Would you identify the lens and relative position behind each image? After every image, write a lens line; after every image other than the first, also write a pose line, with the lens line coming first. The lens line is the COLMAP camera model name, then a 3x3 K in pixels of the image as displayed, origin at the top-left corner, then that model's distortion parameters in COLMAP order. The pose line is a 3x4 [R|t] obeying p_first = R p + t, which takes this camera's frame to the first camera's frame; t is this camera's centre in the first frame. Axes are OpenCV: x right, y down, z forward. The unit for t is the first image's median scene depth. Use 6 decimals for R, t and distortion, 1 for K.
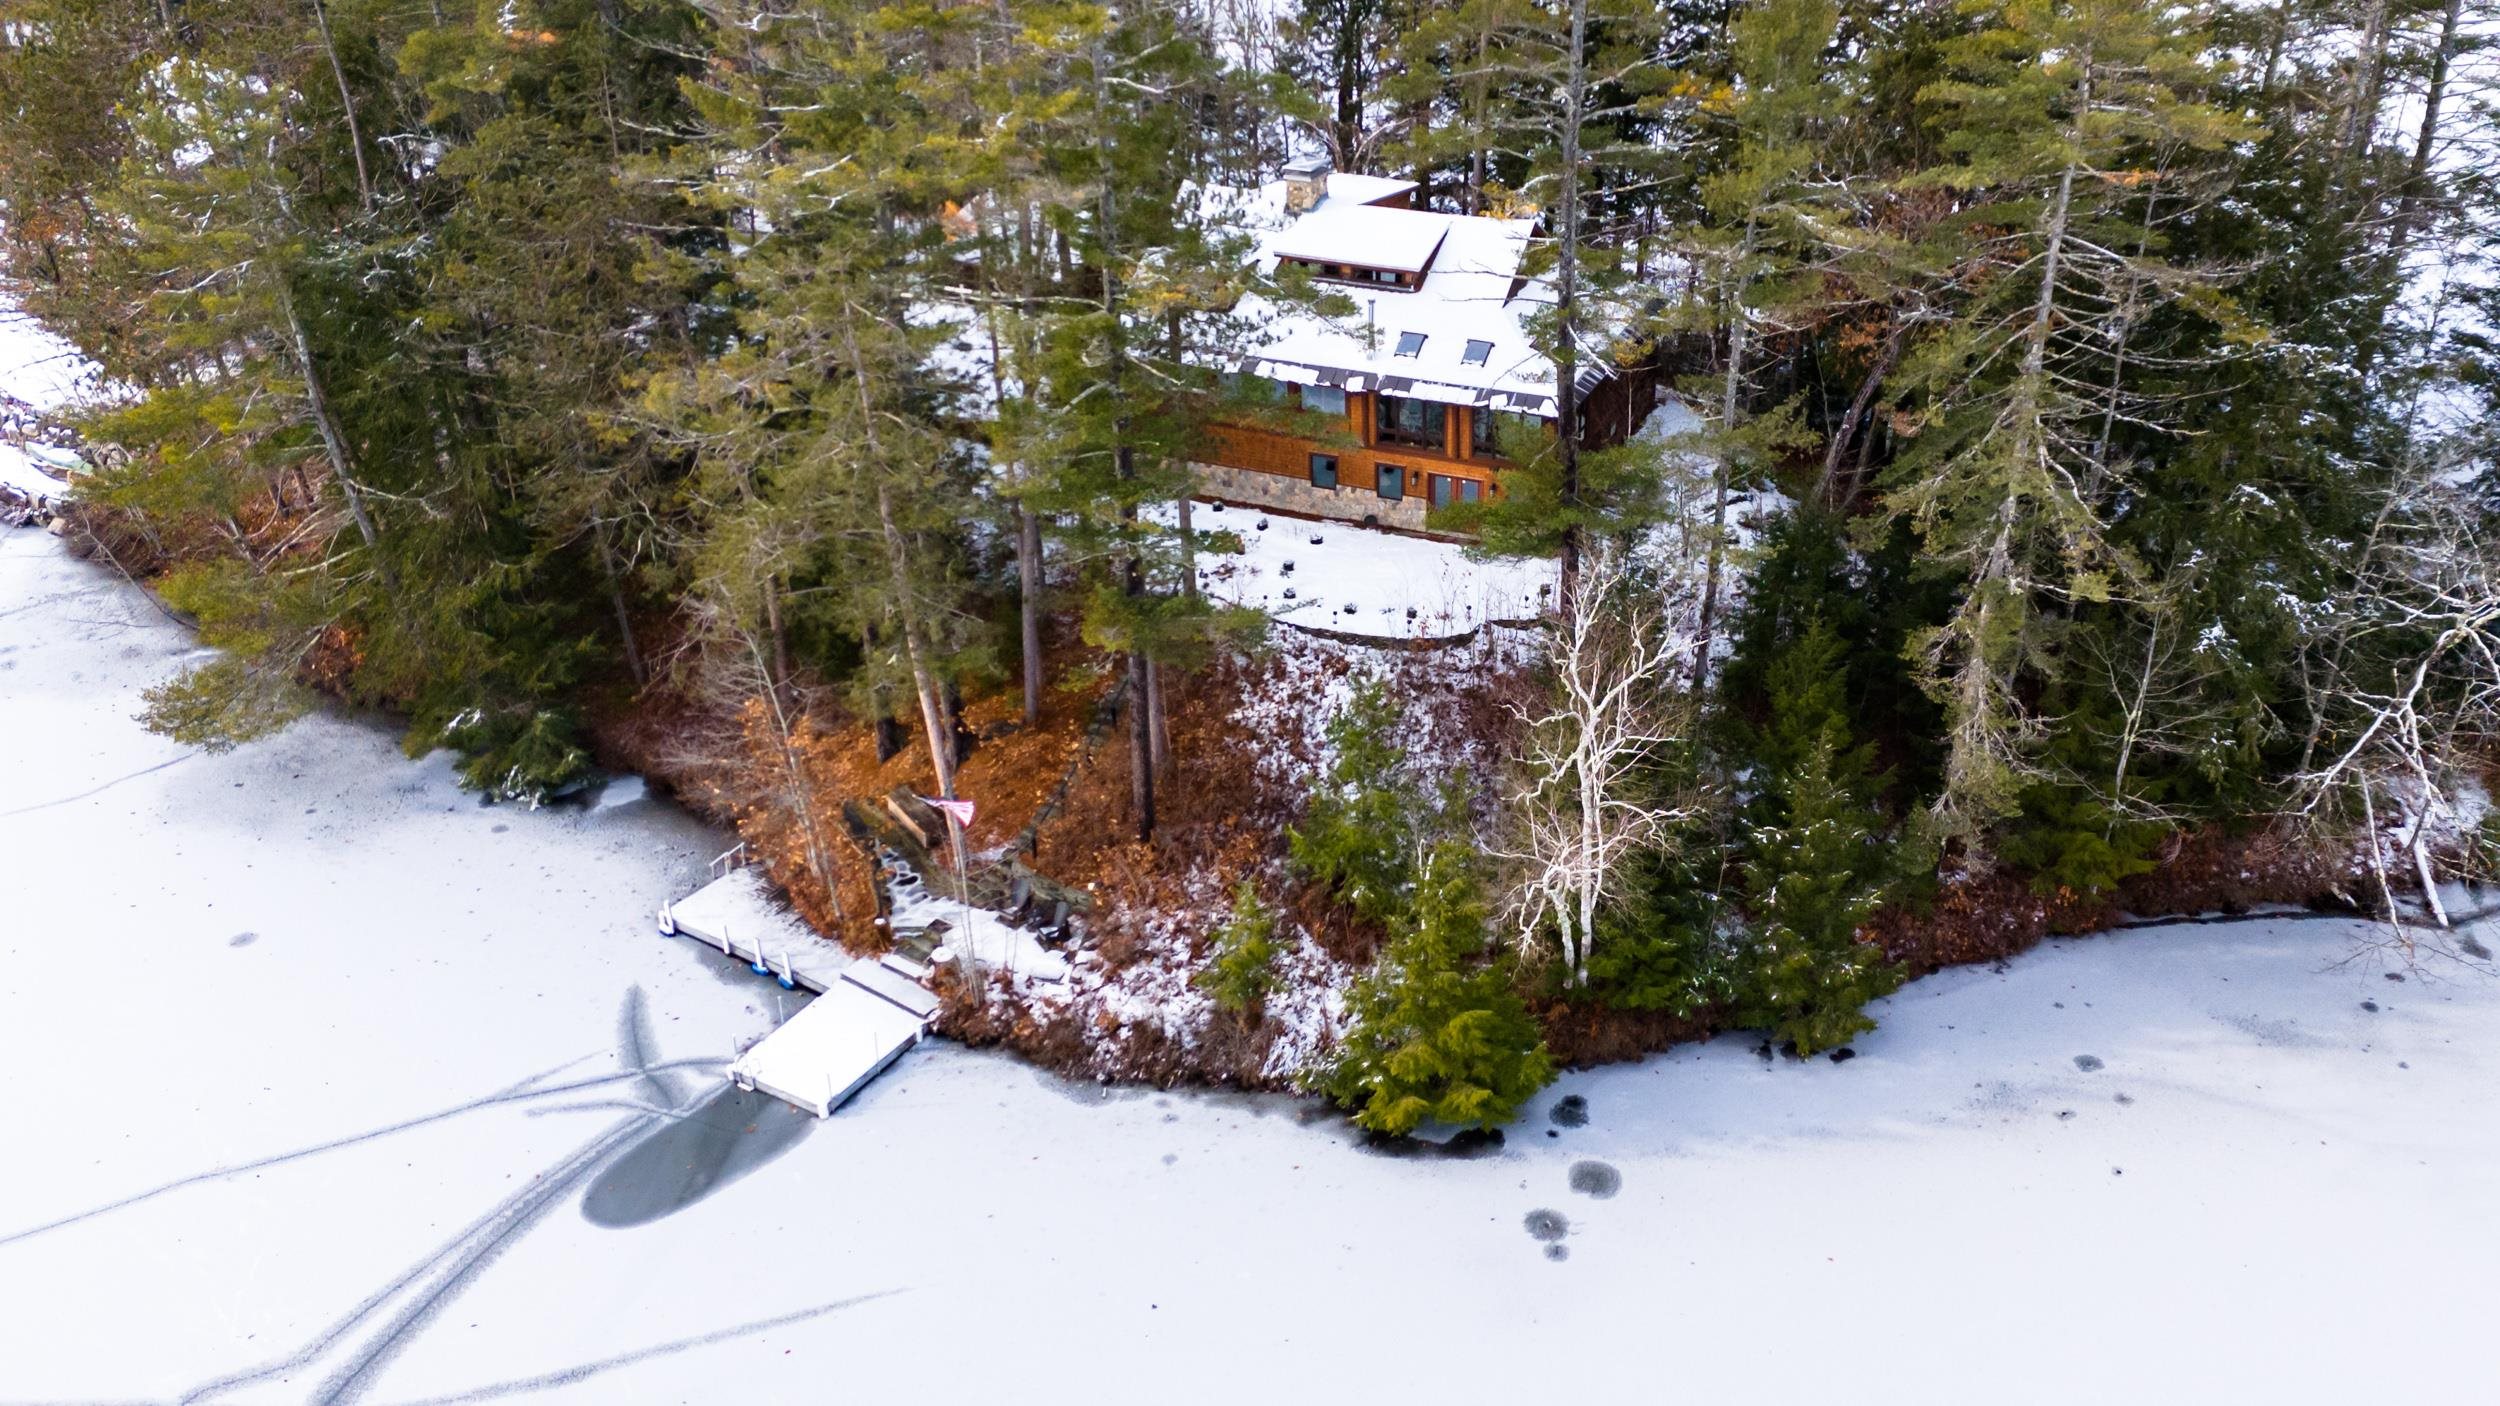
lens RADIAL K [[2004.2, 0, 1287.8], [0, 2004.2, 698.8], [0, 0, 1]] dist [-0.003092, -0.001490]
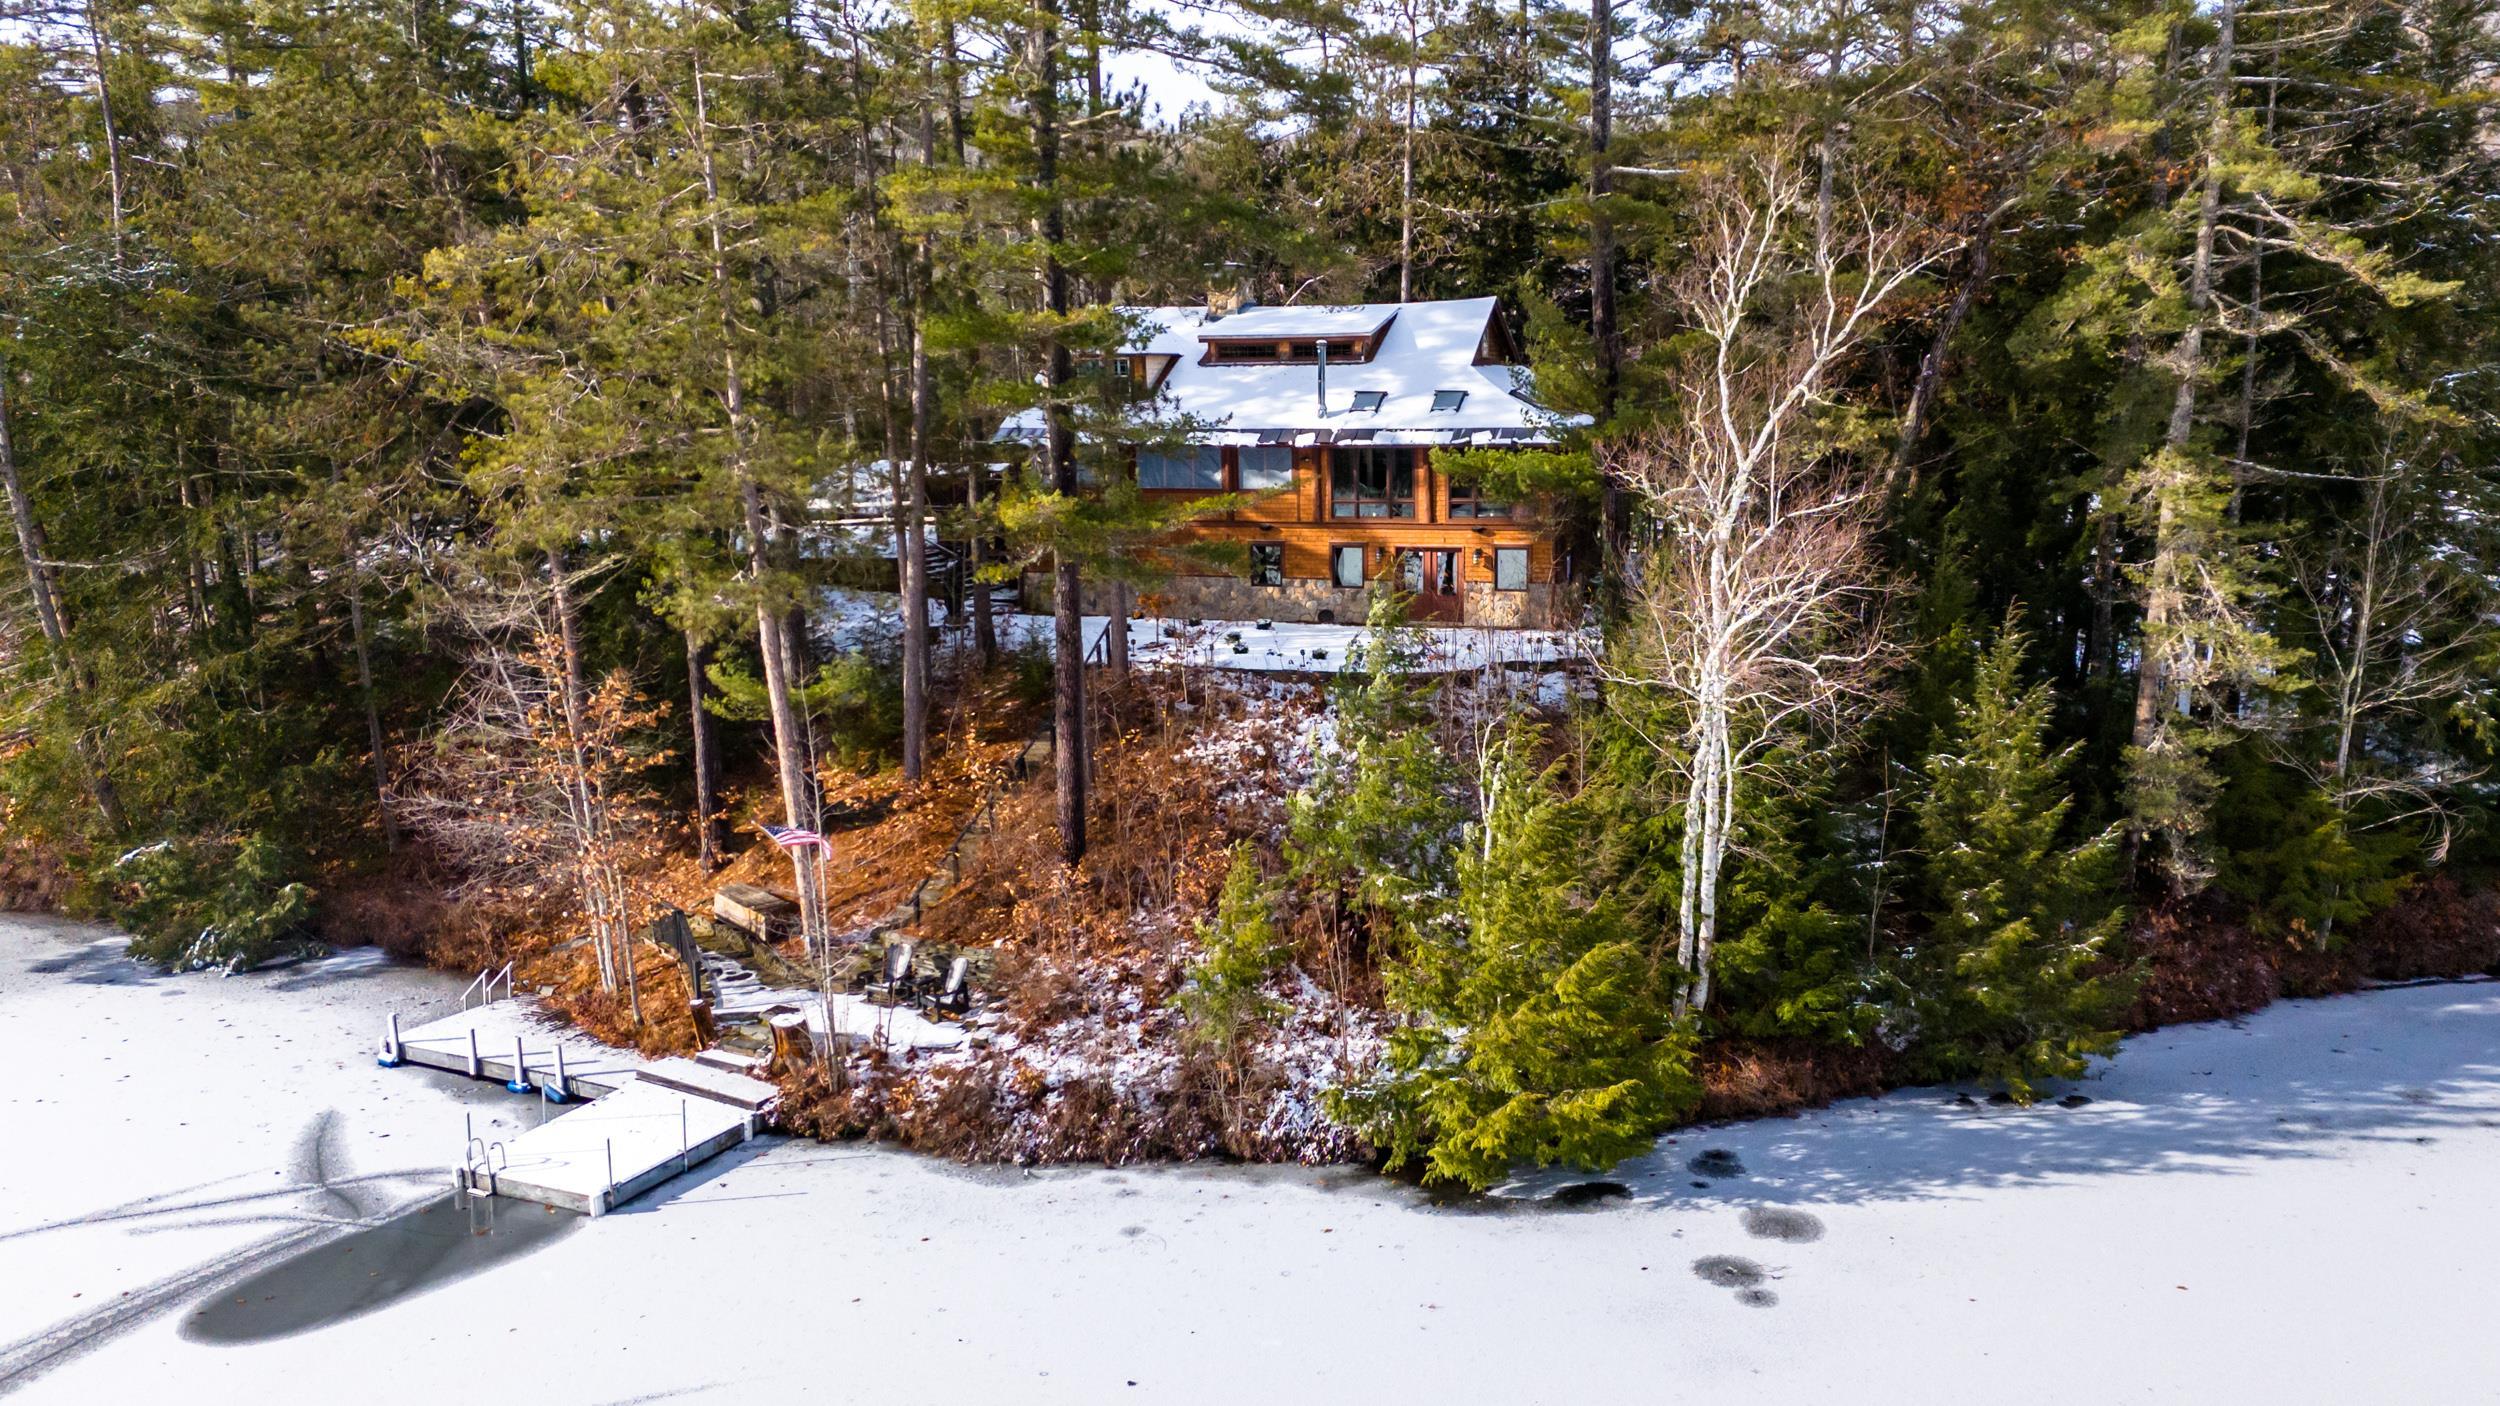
lens RADIAL K [[1974.3, 0, 1250.0], [0, 1974.3, 703.0], [0, 0, 1]] dist [0.007674, 0.002387]
pose [[0.997410, -0.013182, 0.070709, -0.058983], [0.035224, 0.946628, -0.320396, 0.252122], [-0.062712, 0.322057, 0.944641, 0.306298]]
